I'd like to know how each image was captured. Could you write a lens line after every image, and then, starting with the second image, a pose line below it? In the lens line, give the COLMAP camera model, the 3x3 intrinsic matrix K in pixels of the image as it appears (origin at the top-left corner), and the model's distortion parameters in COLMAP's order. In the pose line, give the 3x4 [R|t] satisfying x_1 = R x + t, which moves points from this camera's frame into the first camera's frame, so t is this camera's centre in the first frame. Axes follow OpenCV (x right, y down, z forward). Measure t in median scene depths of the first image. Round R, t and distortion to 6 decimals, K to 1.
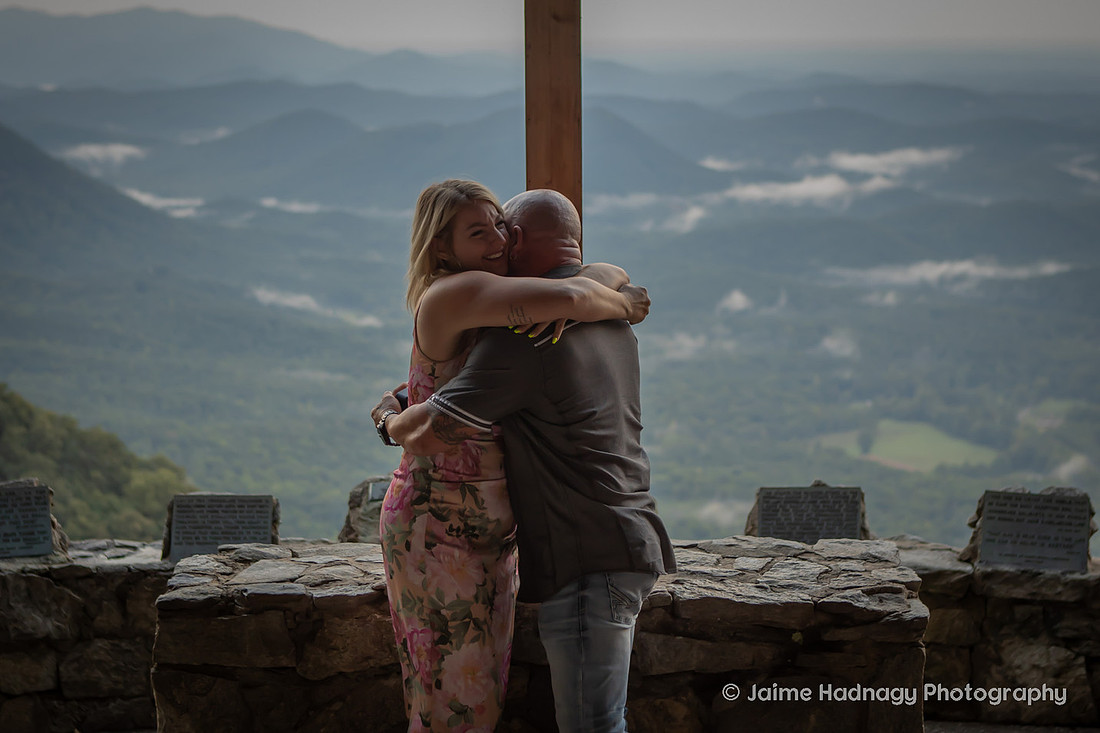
lens RADIAL K [[2286.4, 0, 521.6], [0, 2286.4, 308.4], [0, 0, 1]] dist [0.019713, 0.000000]
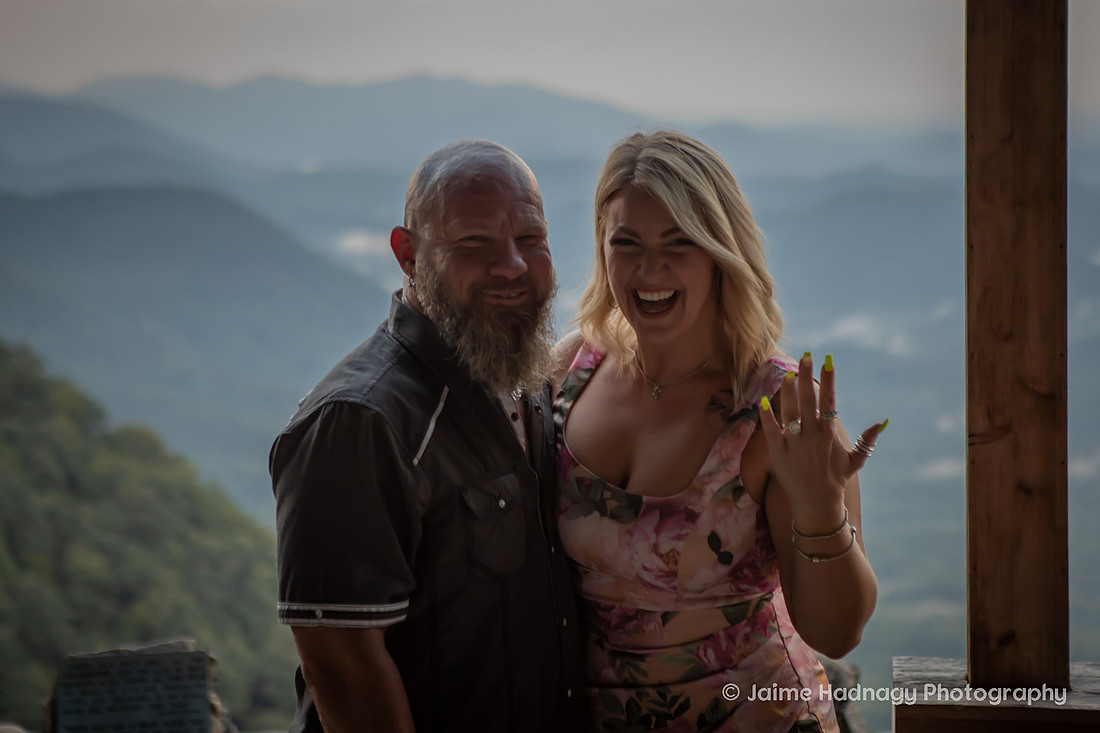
lens RADIAL K [[2681.7, 0, 578.2], [0, 2681.7, 299.1], [0, 0, 1]] dist [0.202293, 0.000000]
pose [[0.994472, 0.001978, -0.104985, -0.015928], [-0.007179, 0.998764, -0.049192, 0.012651], [0.104758, 0.049673, 0.993256, 0.218934]]
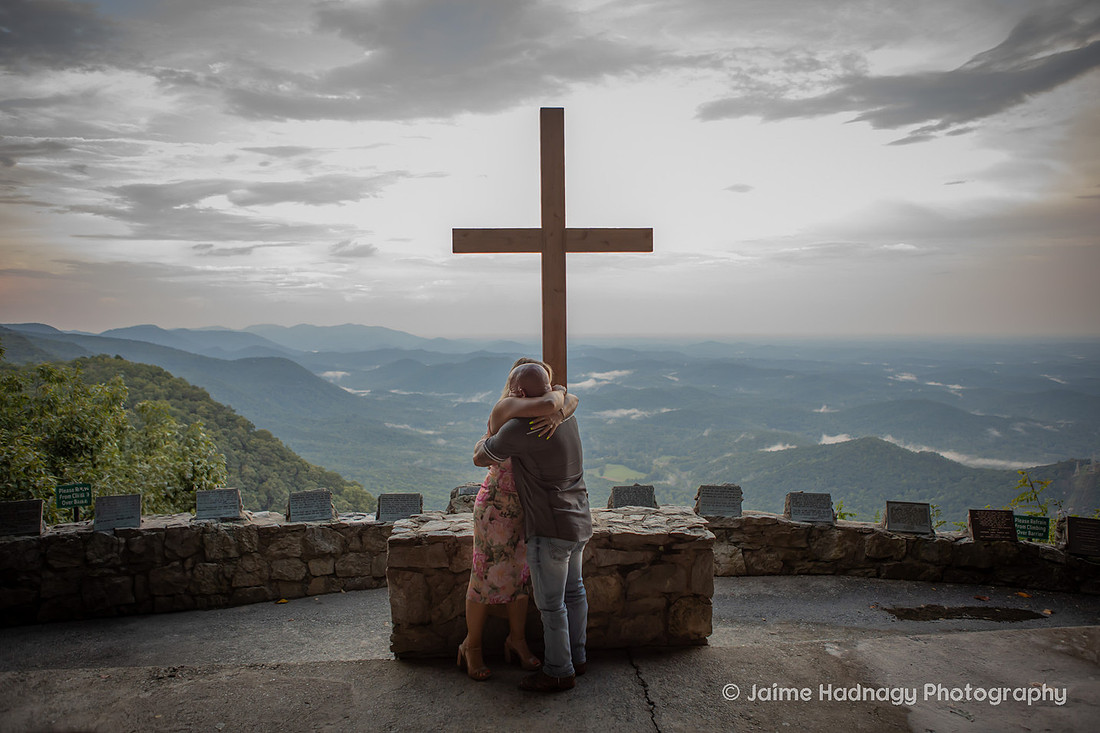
lens RADIAL K [[785.8, 0, 550.1], [0, 785.8, 357.8], [0, 0, 1]] dist [-0.102591, 0.071978]
pose [[0.995846, -0.006275, 0.090838, -0.044239], [0.014282, 0.996038, -0.087772, 0.010636], [-0.089928, 0.088705, 0.991990, 0.124553]]
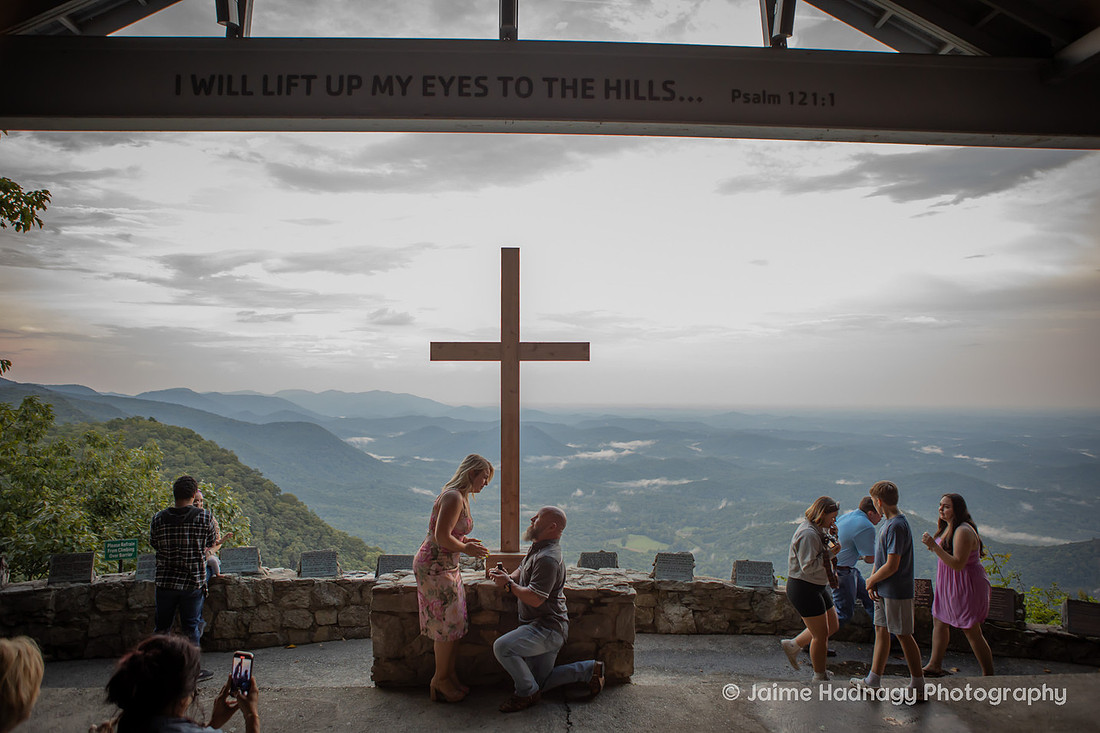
lens RADIAL K [[785.8, 0, 547.8], [0, 785.8, 357.8], [0, 0, 1]] dist [-0.102591, 0.071978]
pose [[0.998540, 0.010983, 0.052885, 0.005359], [-0.001646, 0.984839, -0.173463, 0.006302], [-0.053988, 0.173123, 0.983419, -0.020321]]
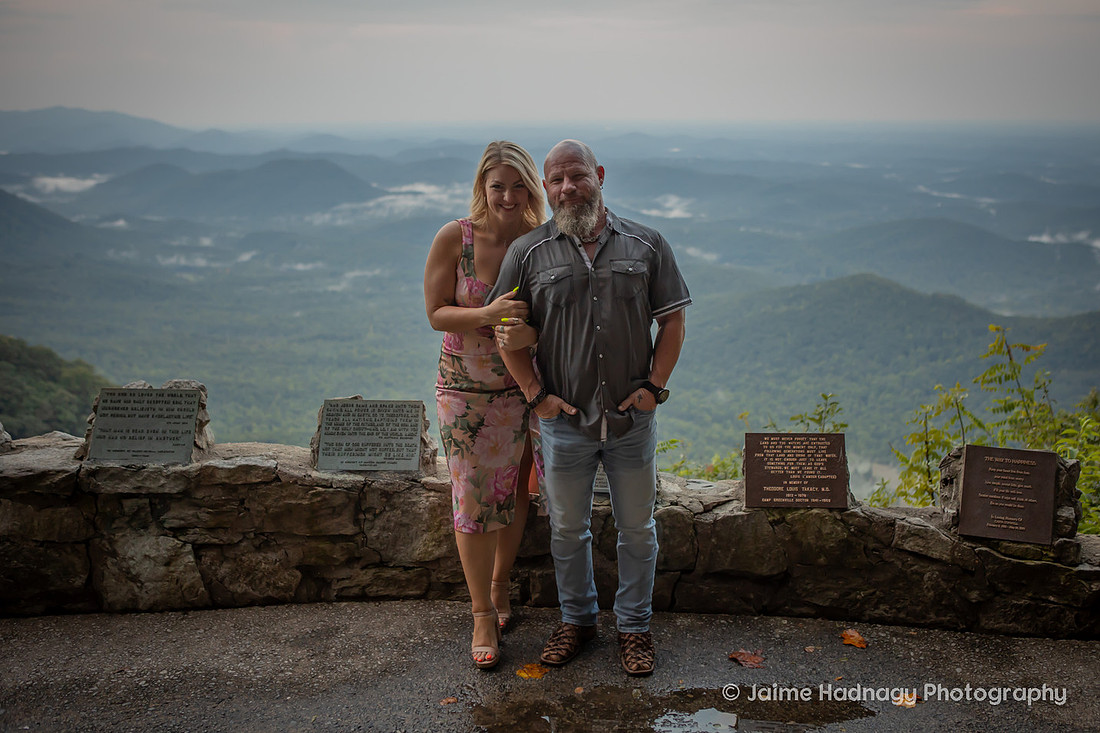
lens RADIAL K [[1148.1, 0, 606.3], [0, 1148.1, 361.8], [0, 0, 1]] dist [-0.038822, 0.000000]
pose [[0.968781, -0.053987, 0.241968, 0.288796], [0.033597, 0.995588, 0.087617, 0.029539], [-0.245630, -0.076752, 0.966320, 0.436062]]
